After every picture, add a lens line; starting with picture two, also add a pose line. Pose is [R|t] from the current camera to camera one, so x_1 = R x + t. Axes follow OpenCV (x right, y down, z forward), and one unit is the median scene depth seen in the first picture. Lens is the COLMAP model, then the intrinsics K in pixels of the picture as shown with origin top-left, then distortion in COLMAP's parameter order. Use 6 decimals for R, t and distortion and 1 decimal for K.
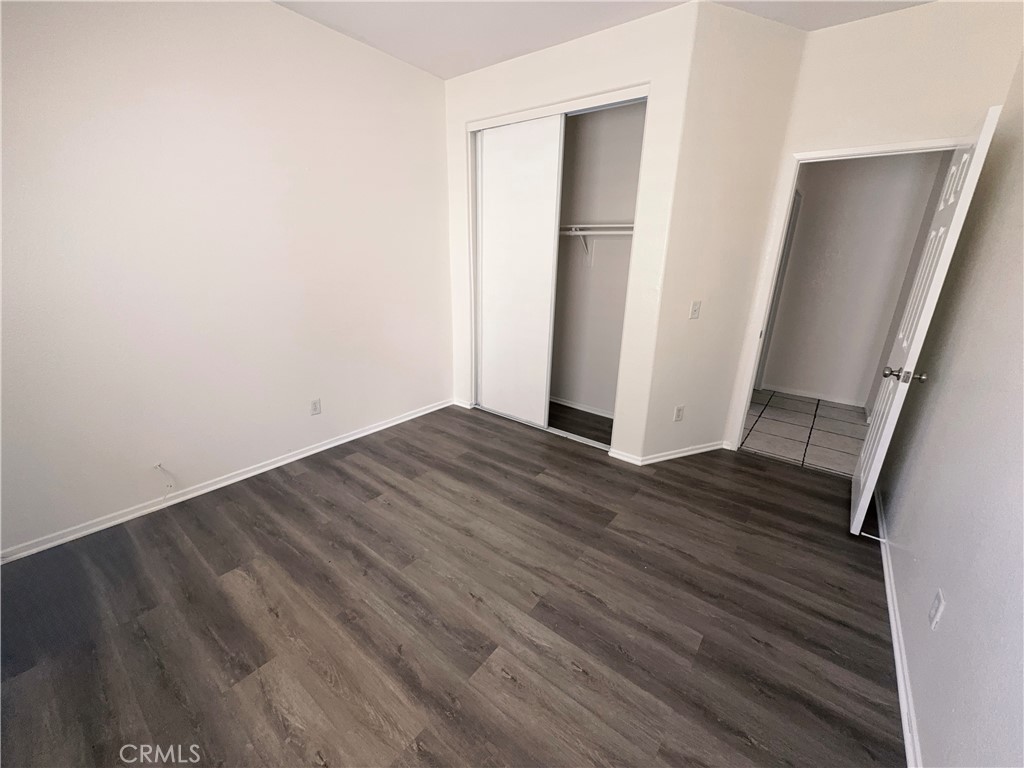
lens RADIAL K [[409.2, 0, 512.0], [0, 409.2, 384.0], [0, 0, 1]] dist [0.000448, 0.000326]
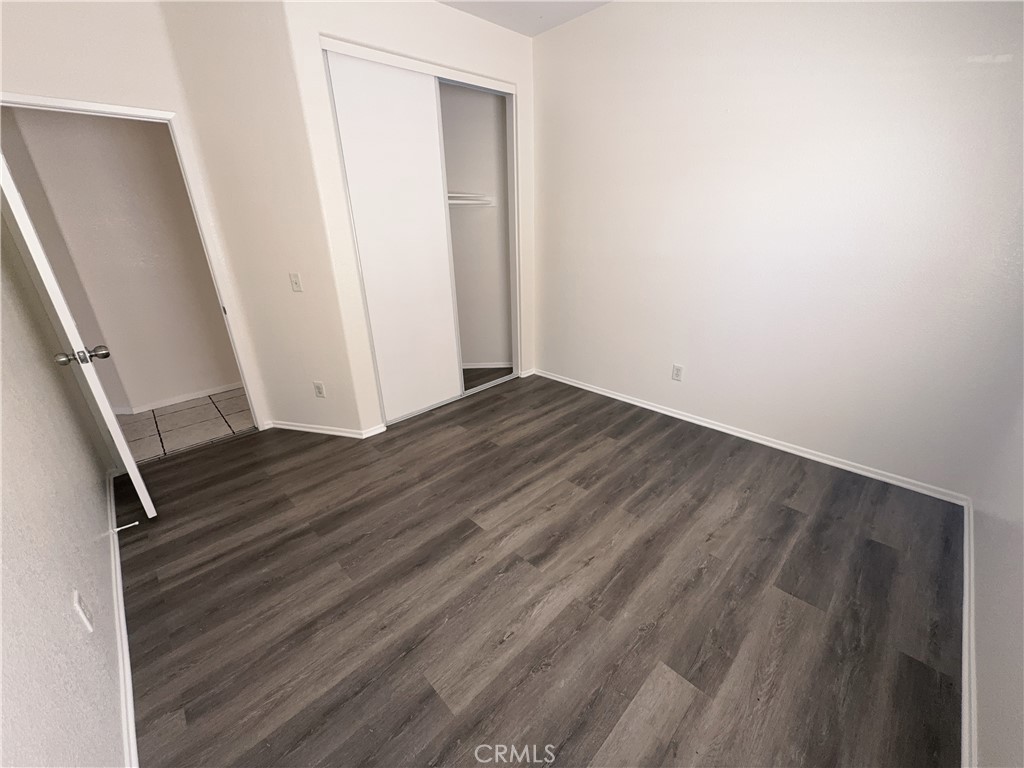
lens RADIAL K [[409.2, 0, 512.0], [0, 409.2, 384.0], [0, 0, 1]] dist [0.000448, 0.000326]
pose [[-0.142874, 0.346469, -0.927117, 0.728831], [-0.276502, 0.885458, 0.373511, -0.253056], [0.950334, 0.309715, -0.030709, 0.841812]]
